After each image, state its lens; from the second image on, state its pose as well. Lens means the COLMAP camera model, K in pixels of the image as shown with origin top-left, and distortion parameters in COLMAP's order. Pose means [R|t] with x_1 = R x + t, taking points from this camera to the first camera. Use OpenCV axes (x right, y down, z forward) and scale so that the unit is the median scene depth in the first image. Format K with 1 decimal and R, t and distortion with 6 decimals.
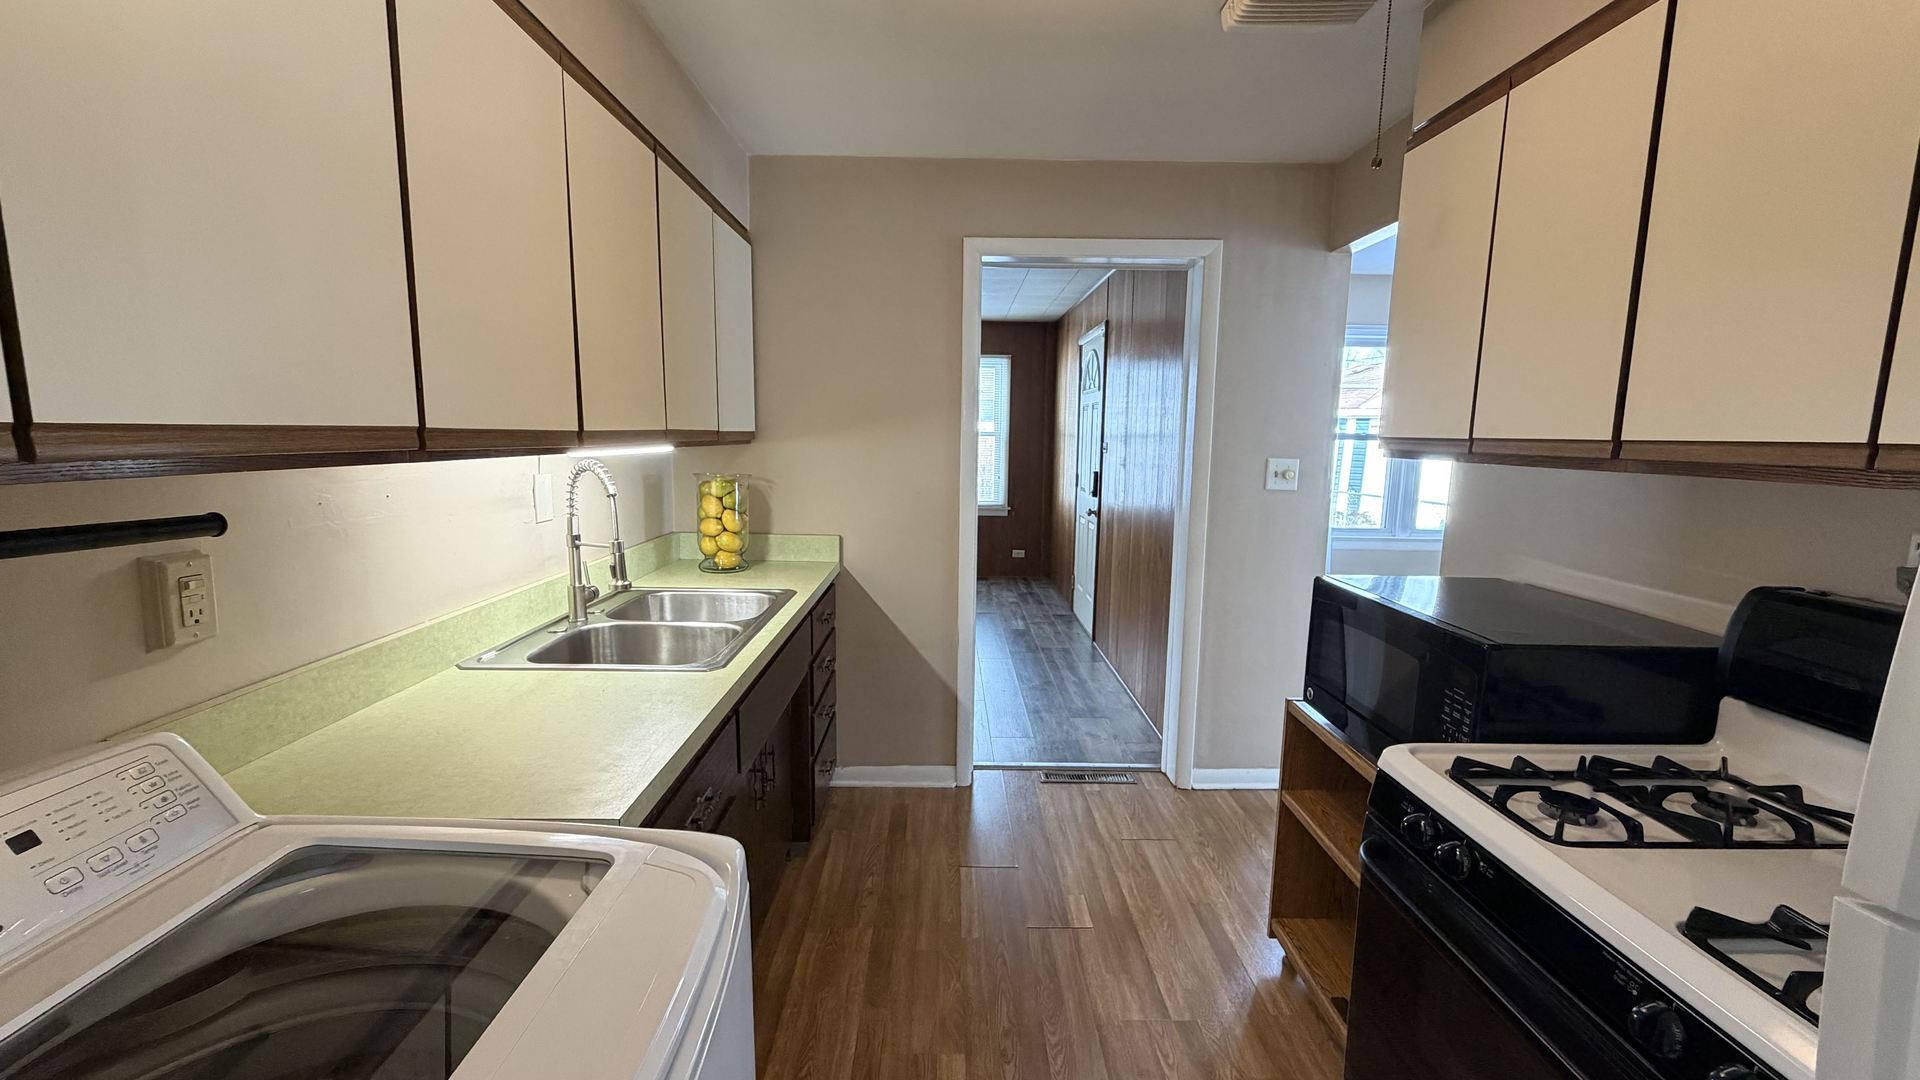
lens RADIAL K [[773.1, 0, 960.0], [0, 773.1, 540.0], [0, 0, 1]] dist [-0.000952, 0.000303]
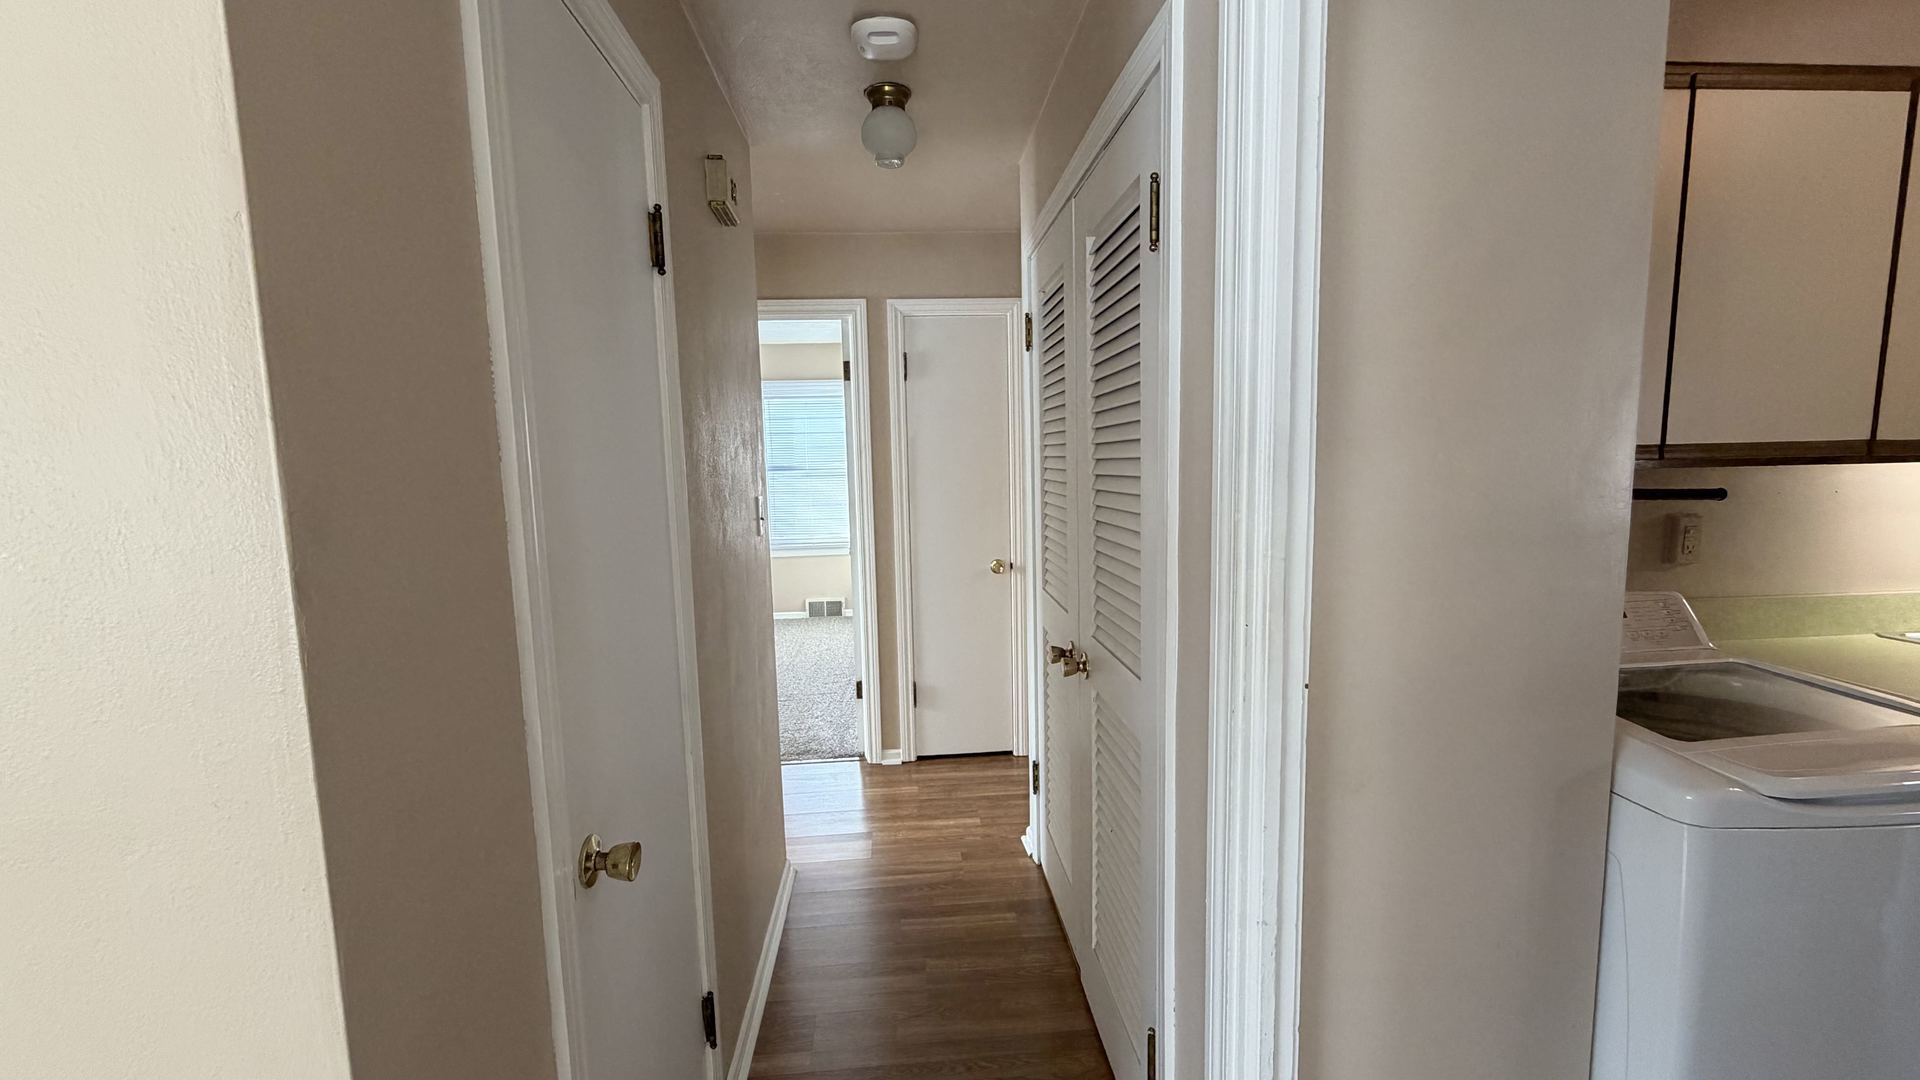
lens RADIAL K [[773.1, 0, 960.0], [0, 773.1, 540.0], [0, 0, 1]] dist [-0.000952, 0.000303]
pose [[0.072435, 0.104149, -0.991921, 0.667675], [-0.113657, 0.988916, 0.095533, 0.101264], [0.990876, 0.105819, 0.083469, -0.835530]]
